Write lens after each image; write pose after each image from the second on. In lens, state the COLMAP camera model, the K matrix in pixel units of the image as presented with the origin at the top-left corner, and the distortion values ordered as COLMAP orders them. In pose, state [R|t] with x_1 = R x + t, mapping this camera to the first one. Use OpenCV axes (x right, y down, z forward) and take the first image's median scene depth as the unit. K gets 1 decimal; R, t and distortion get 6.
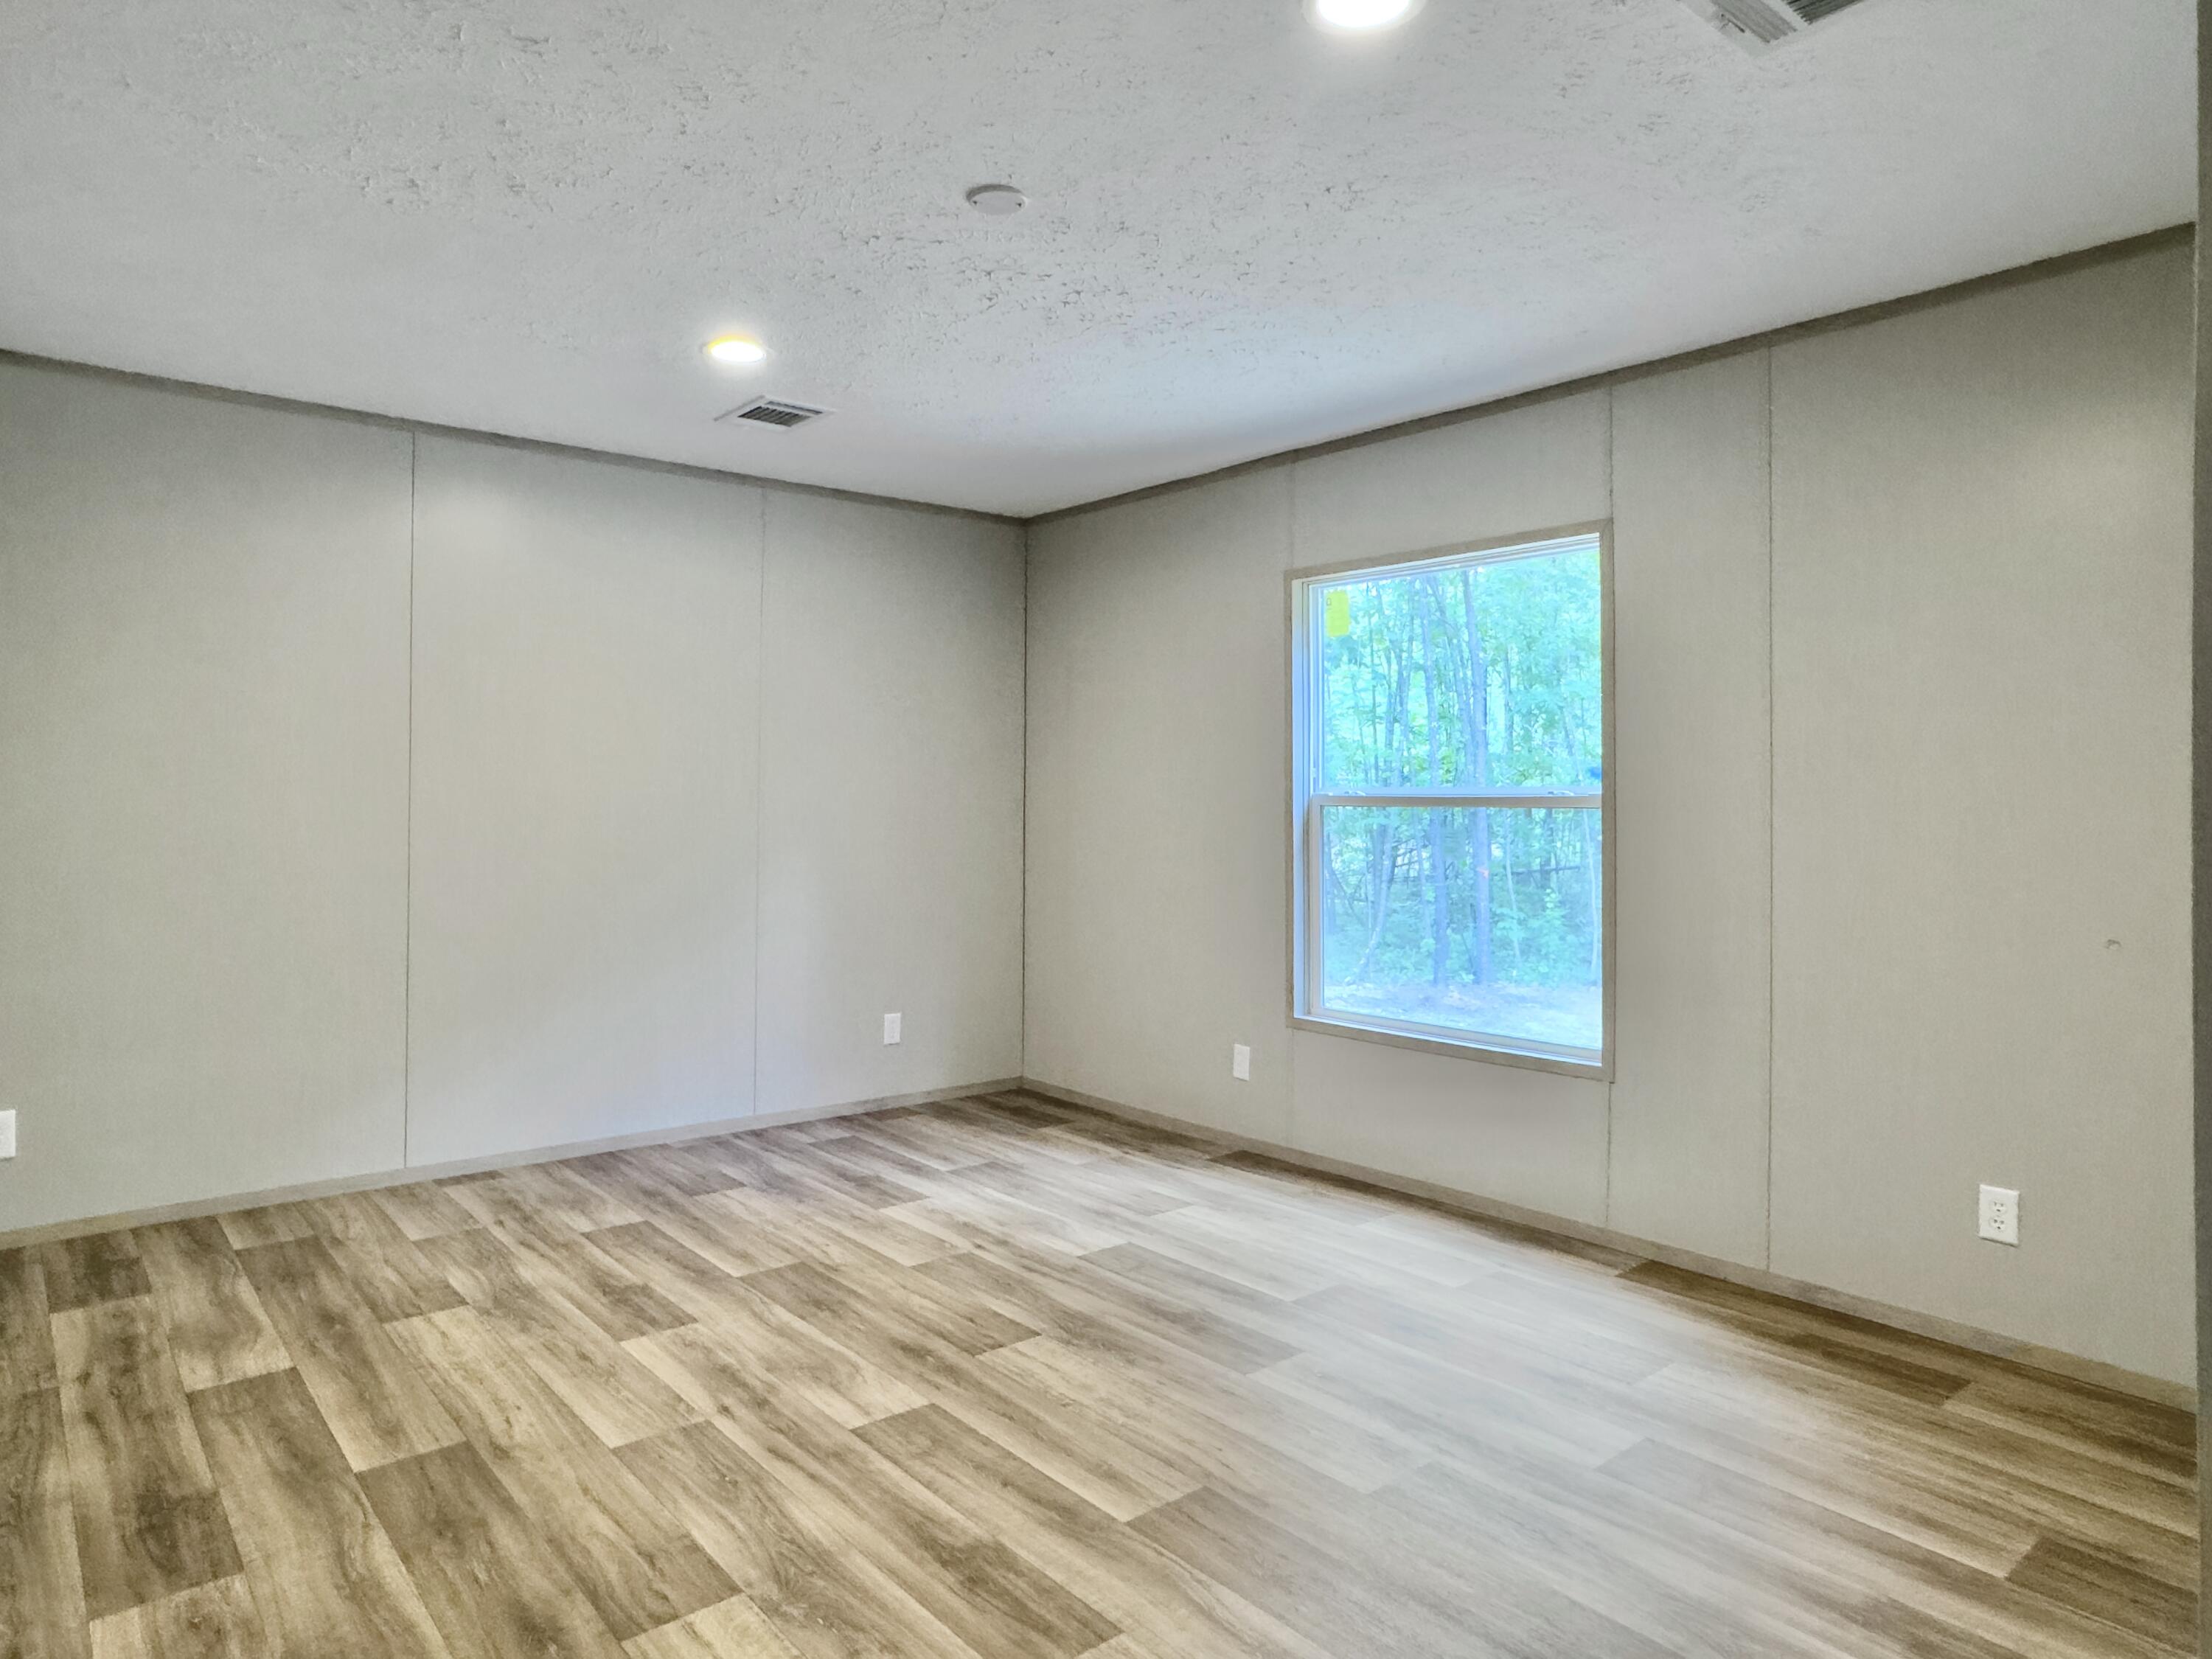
lens RADIAL K [[1316.7, 0, 1083.0], [0, 1316.7, 817.3], [0, 0, 1]] dist [0.006931, 0.000110]
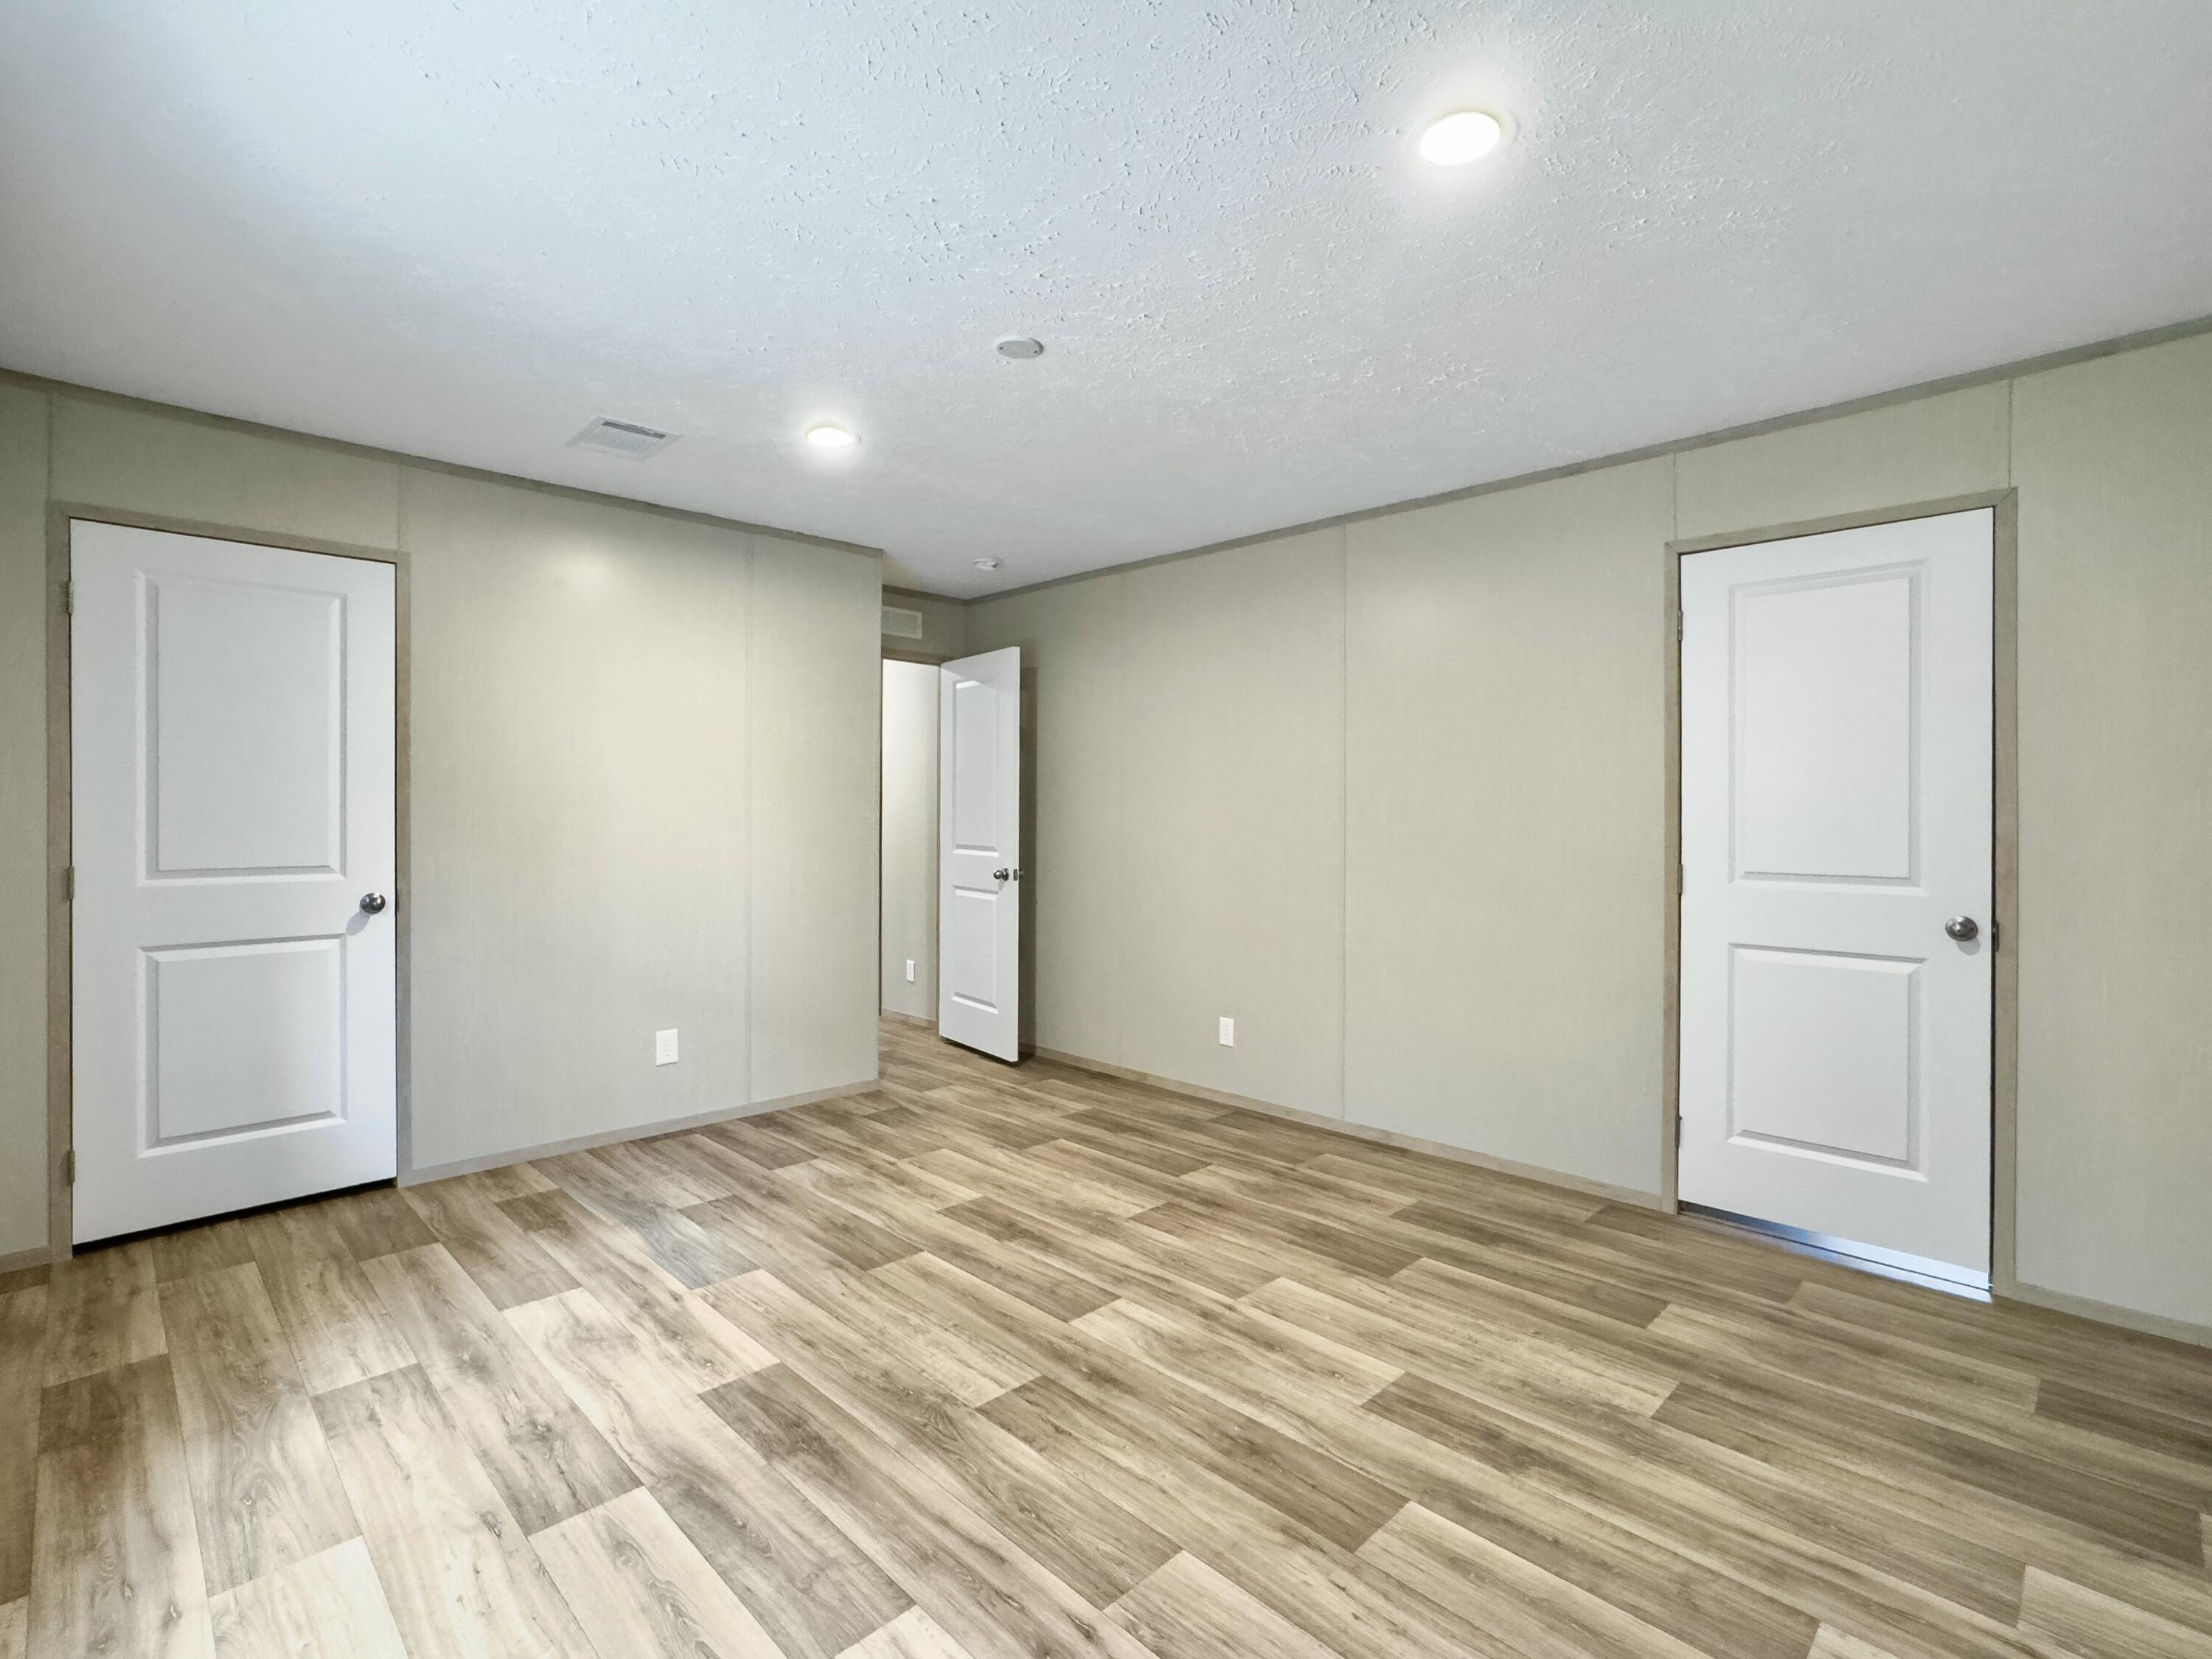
lens RADIAL K [[1029.5, 0, 1098.9], [0, 1029.5, 794.5], [0, 0, 1]] dist [0.004932, -0.004196]
pose [[-0.995989, -0.010329, -0.088877, -0.052124], [-0.010228, 0.999946, -0.001595, -0.031992], [0.088889, -0.000679, -0.996041, 1.818534]]
